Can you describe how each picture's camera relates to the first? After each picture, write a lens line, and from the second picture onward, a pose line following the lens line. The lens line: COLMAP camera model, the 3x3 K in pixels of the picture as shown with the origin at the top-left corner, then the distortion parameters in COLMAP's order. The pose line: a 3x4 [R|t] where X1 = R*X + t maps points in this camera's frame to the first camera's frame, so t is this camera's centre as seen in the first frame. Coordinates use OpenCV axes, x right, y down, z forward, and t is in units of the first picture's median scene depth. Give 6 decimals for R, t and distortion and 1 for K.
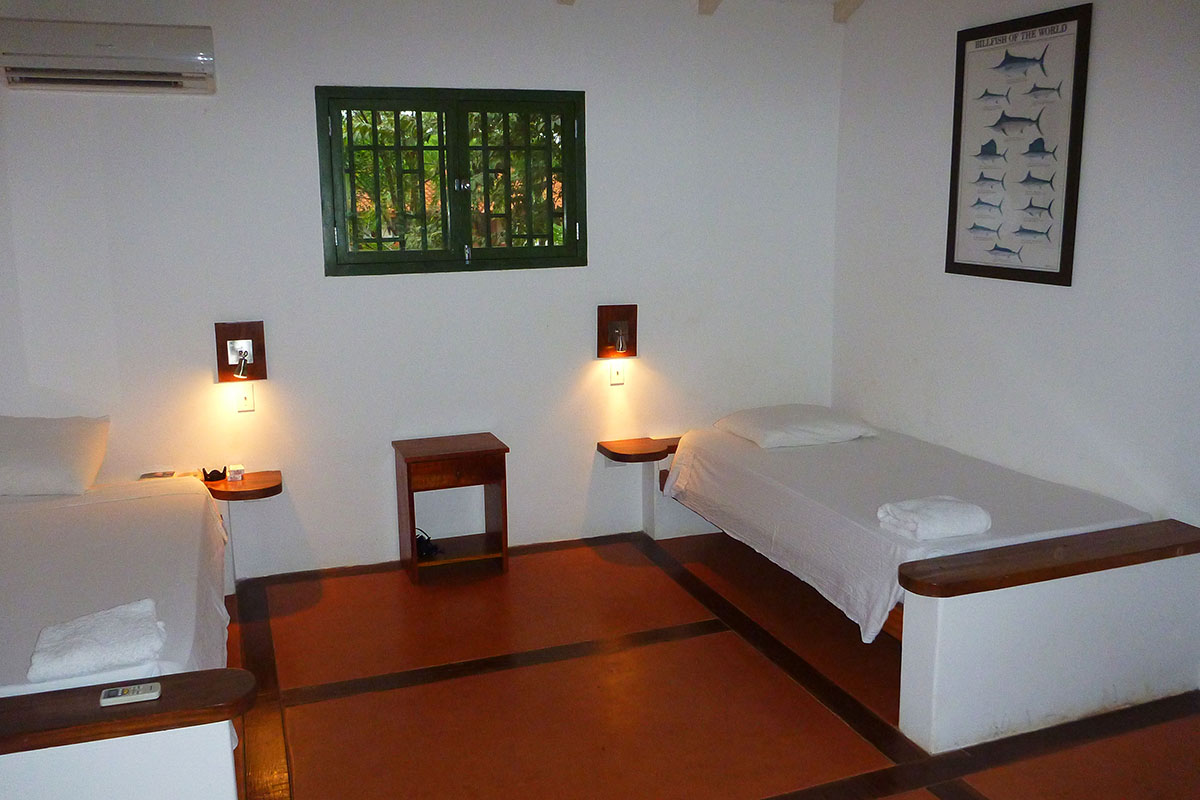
lens RADIAL K [[1050.8, 0, 600.0], [0, 1050.8, 400.0], [0, 0, 1]] dist [-0.010620, -0.007869]
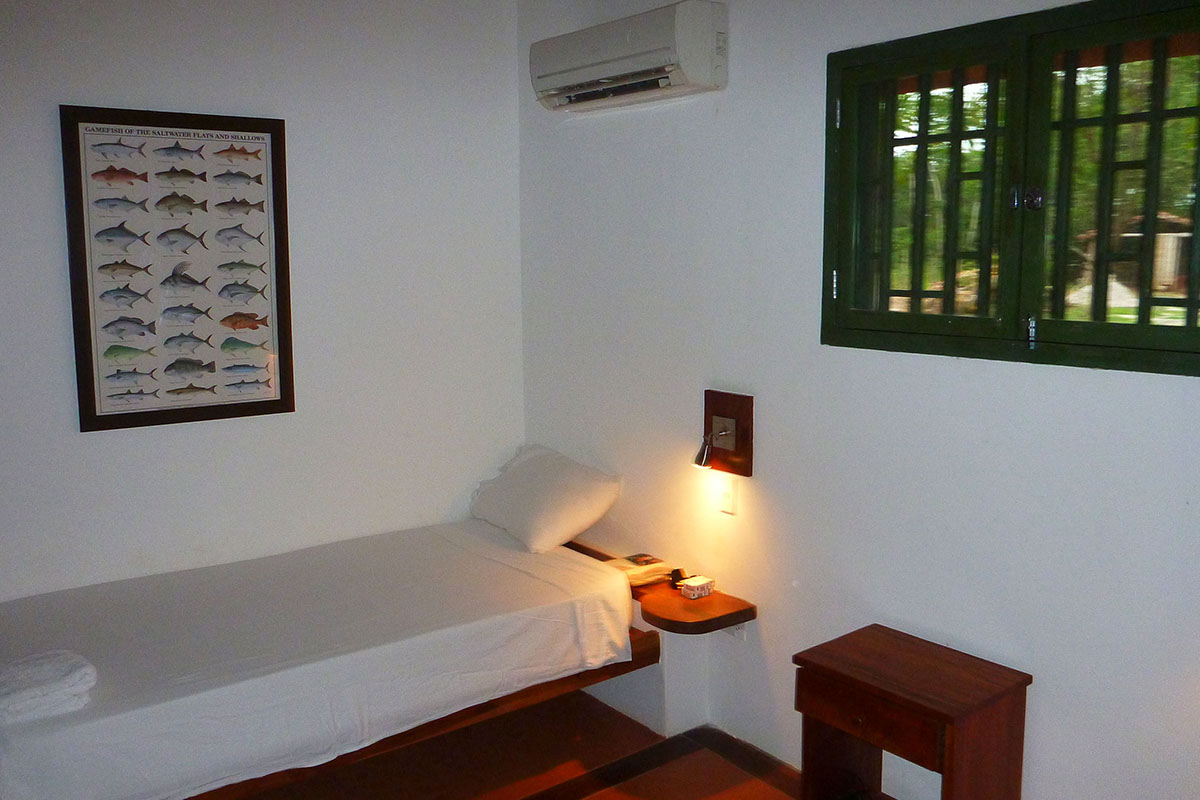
lens RADIAL K [[1050.8, 0, 600.0], [0, 1050.8, 400.0], [0, 0, 1]] dist [-0.010620, -0.007869]
pose [[0.313510, 0.140547, -0.939126, 0.321509], [-0.186647, 0.978814, 0.084178, -0.112845], [0.931061, 0.148894, 0.333100, 0.655072]]
